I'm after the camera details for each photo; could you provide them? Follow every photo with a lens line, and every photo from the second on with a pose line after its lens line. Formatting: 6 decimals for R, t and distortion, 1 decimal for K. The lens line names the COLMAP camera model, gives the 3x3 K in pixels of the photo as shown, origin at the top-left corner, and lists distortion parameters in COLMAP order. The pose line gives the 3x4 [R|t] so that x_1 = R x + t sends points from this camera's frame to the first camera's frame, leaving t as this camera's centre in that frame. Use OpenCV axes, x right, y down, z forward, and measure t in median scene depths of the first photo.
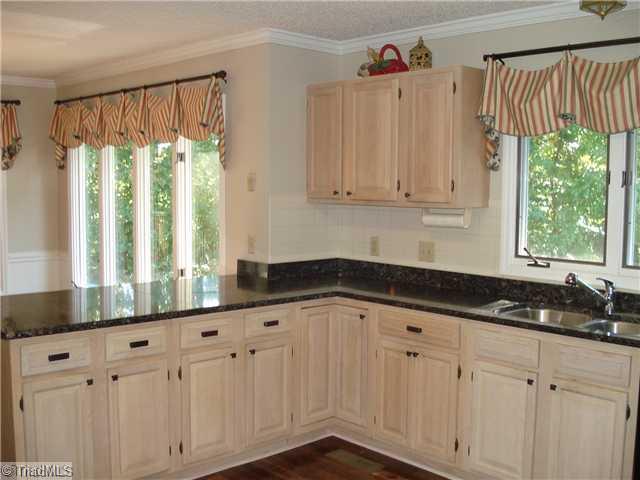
lens RADIAL K [[723.2, 0, 320.0], [0, 723.2, 240.0], [0, 0, 1]] dist [-0.058578, -0.014007]
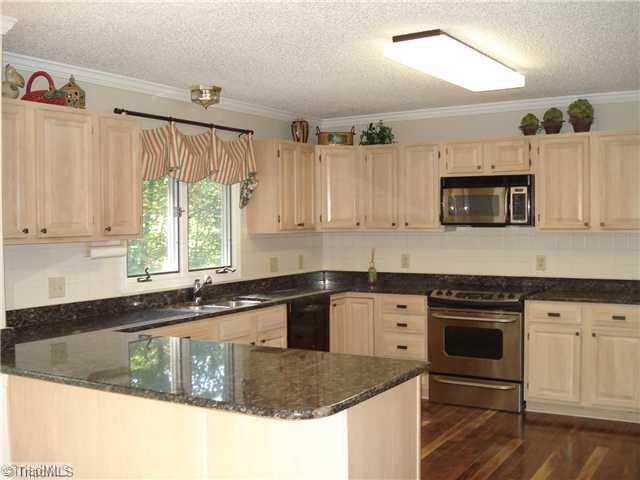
lens RADIAL K [[723.2, 0, 320.0], [0, 723.2, 240.0], [0, 0, 1]] dist [-0.058578, -0.014007]
pose [[-0.266050, -0.034993, 0.963324, -0.932959], [0.085759, 0.994519, 0.059811, -0.079556], [-0.960137, 0.098526, -0.261591, 0.942335]]
